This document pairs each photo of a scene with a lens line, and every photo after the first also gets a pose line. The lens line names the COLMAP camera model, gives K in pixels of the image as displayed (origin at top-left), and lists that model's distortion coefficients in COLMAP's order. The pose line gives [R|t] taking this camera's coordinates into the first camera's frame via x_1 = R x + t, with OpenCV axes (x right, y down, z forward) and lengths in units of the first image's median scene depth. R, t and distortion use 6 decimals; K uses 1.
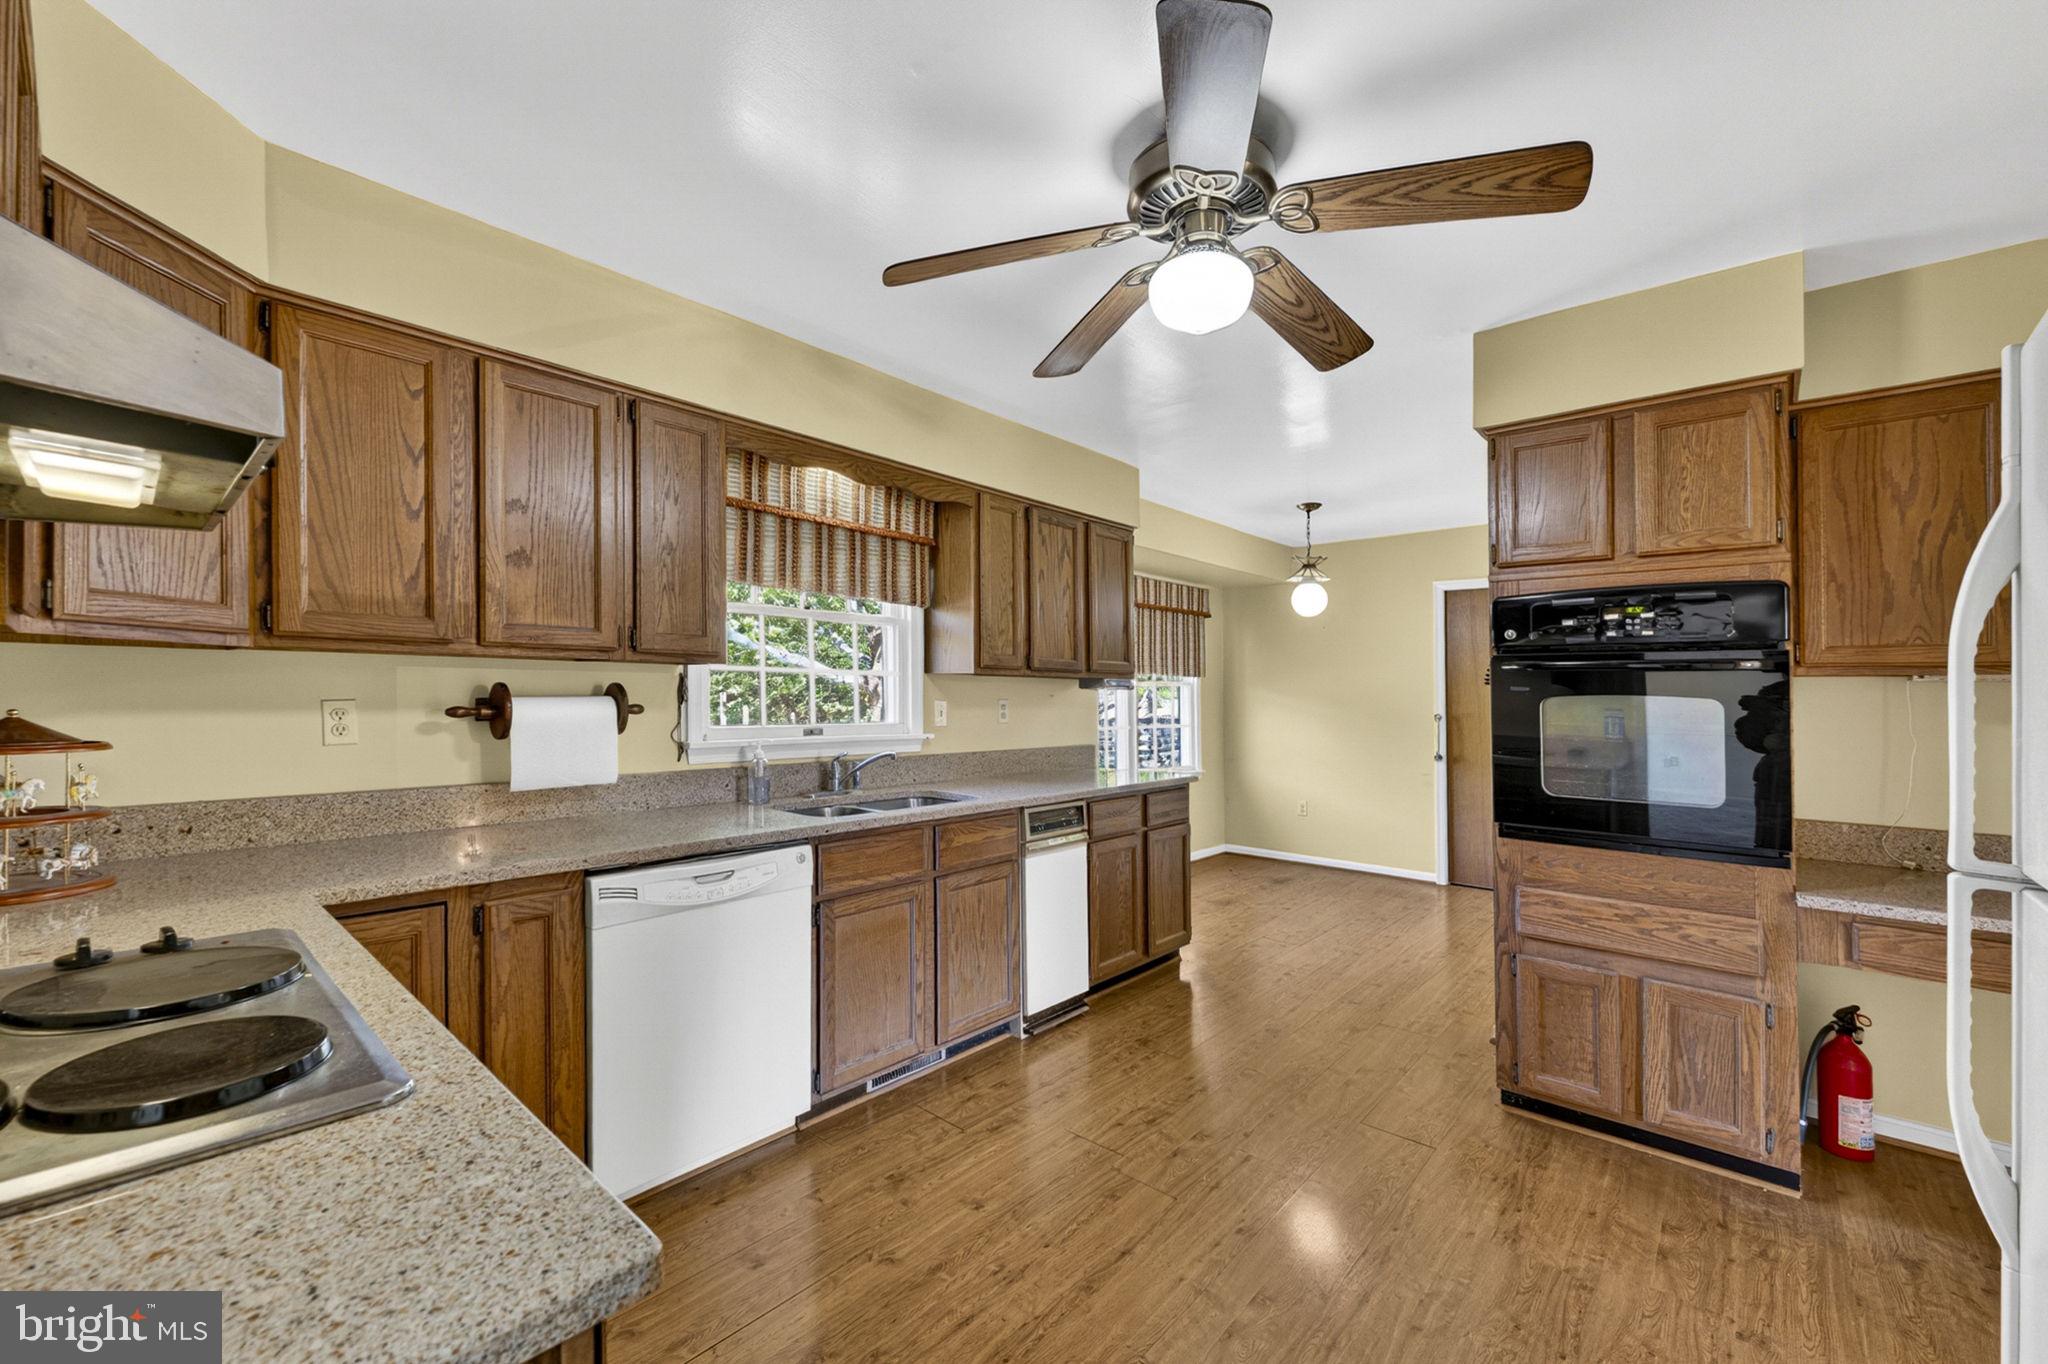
lens RADIAL K [[828.5, 0, 1015.2], [0, 828.5, 673.4], [0, 0, 1]] dist [-0.000487, 0.000216]
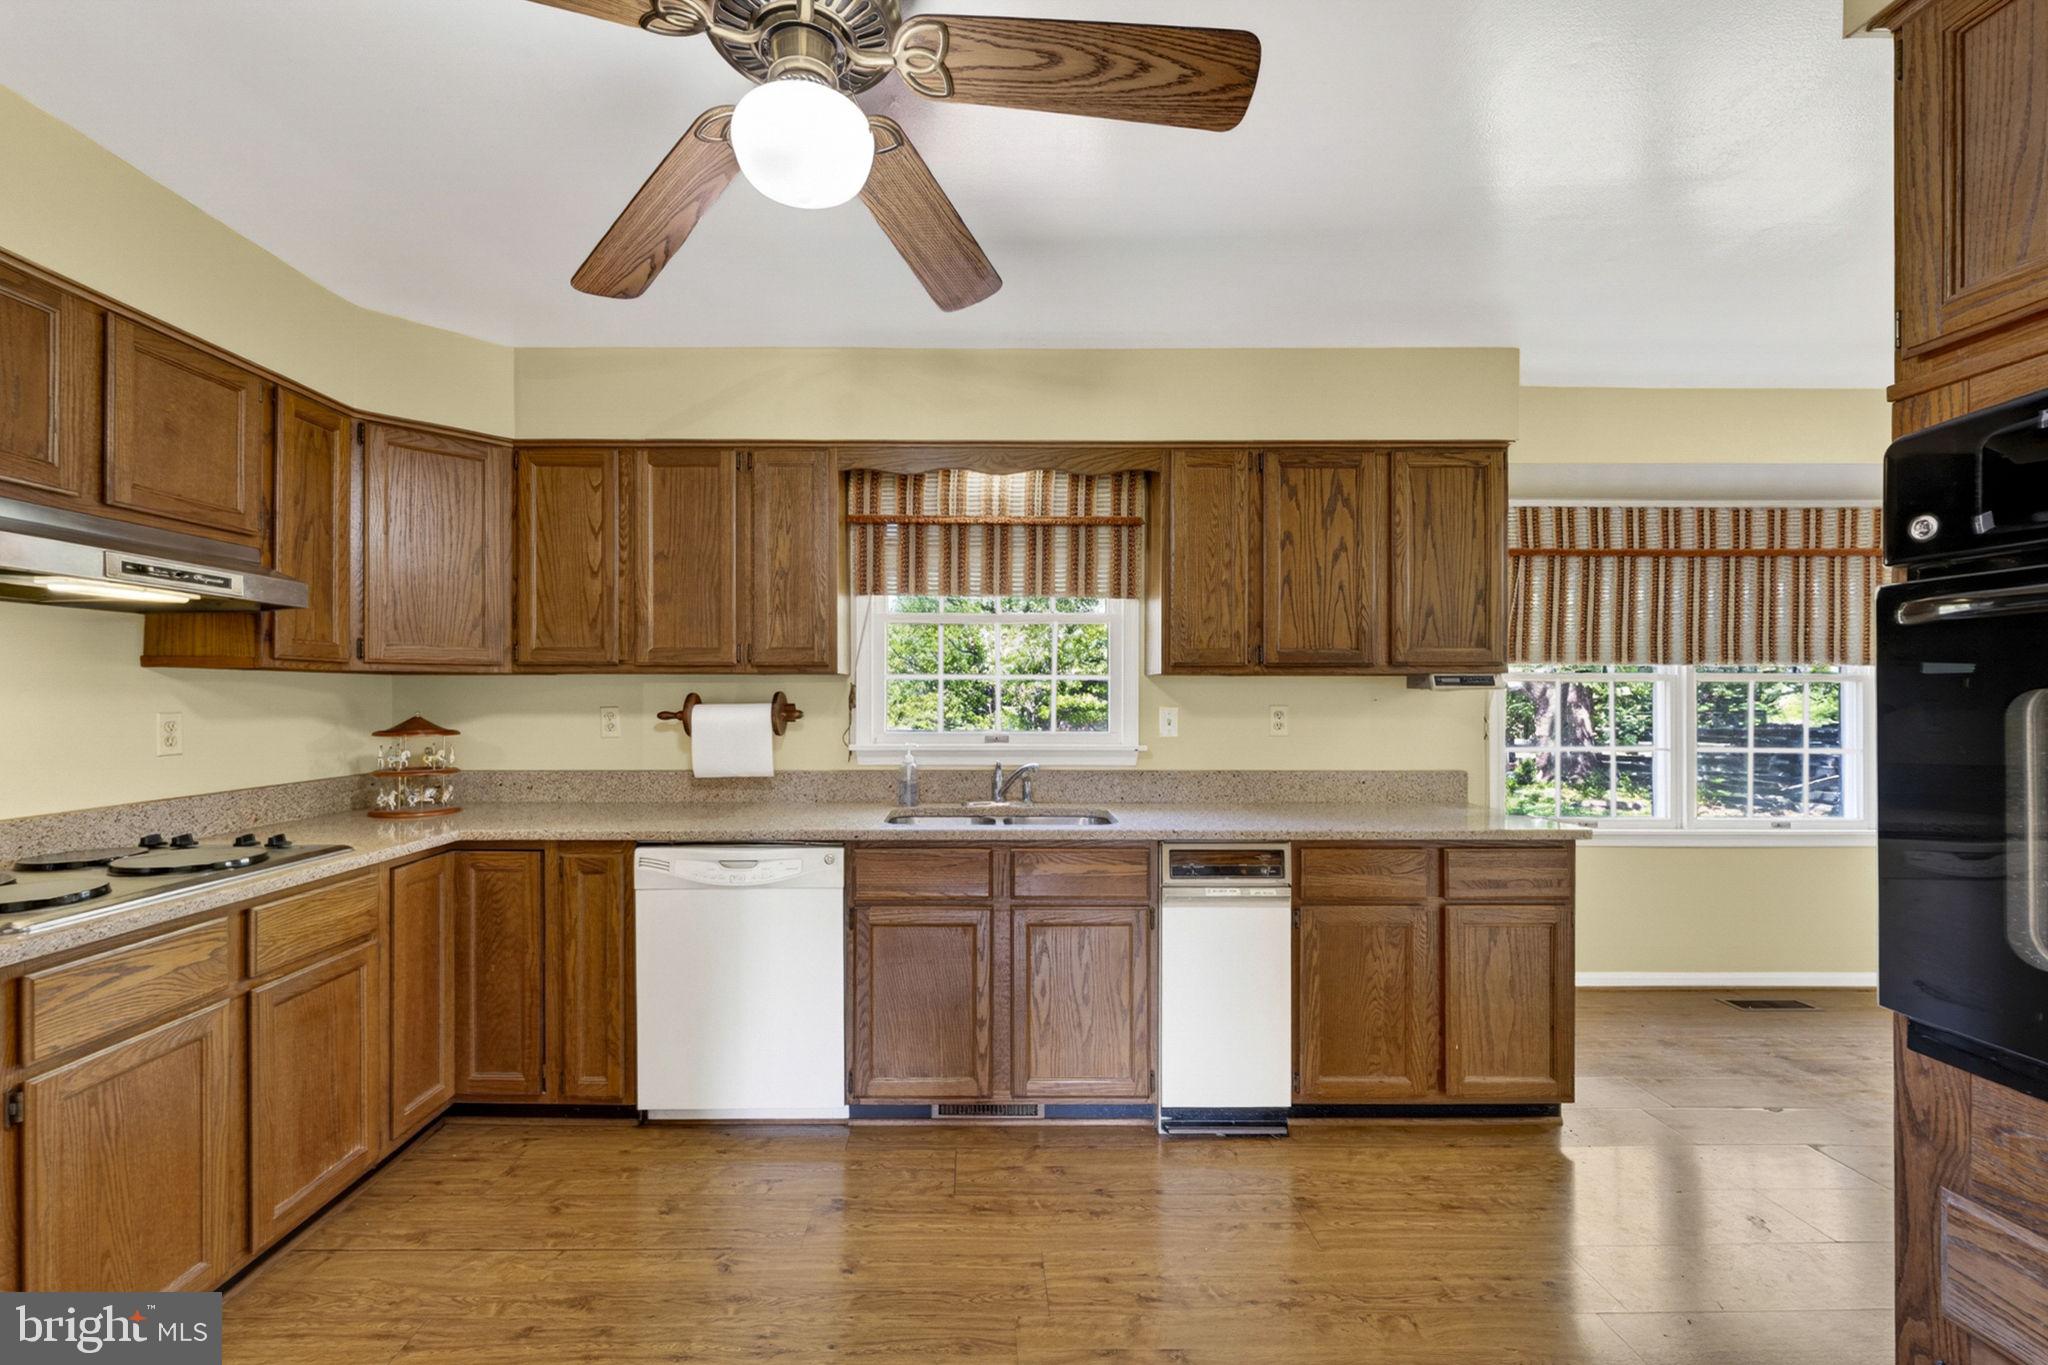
lens RADIAL K [[836.2, 0, 992.2], [0, 836.2, 692.2], [0, 0, 1]] dist [-0.000293, 0.000015]
pose [[0.670514, -0.016355, -0.741717, 0.505709], [0.025314, 0.999679, 0.000841, 0.015328], [0.741465, -0.019340, 0.670713, 0.356676]]
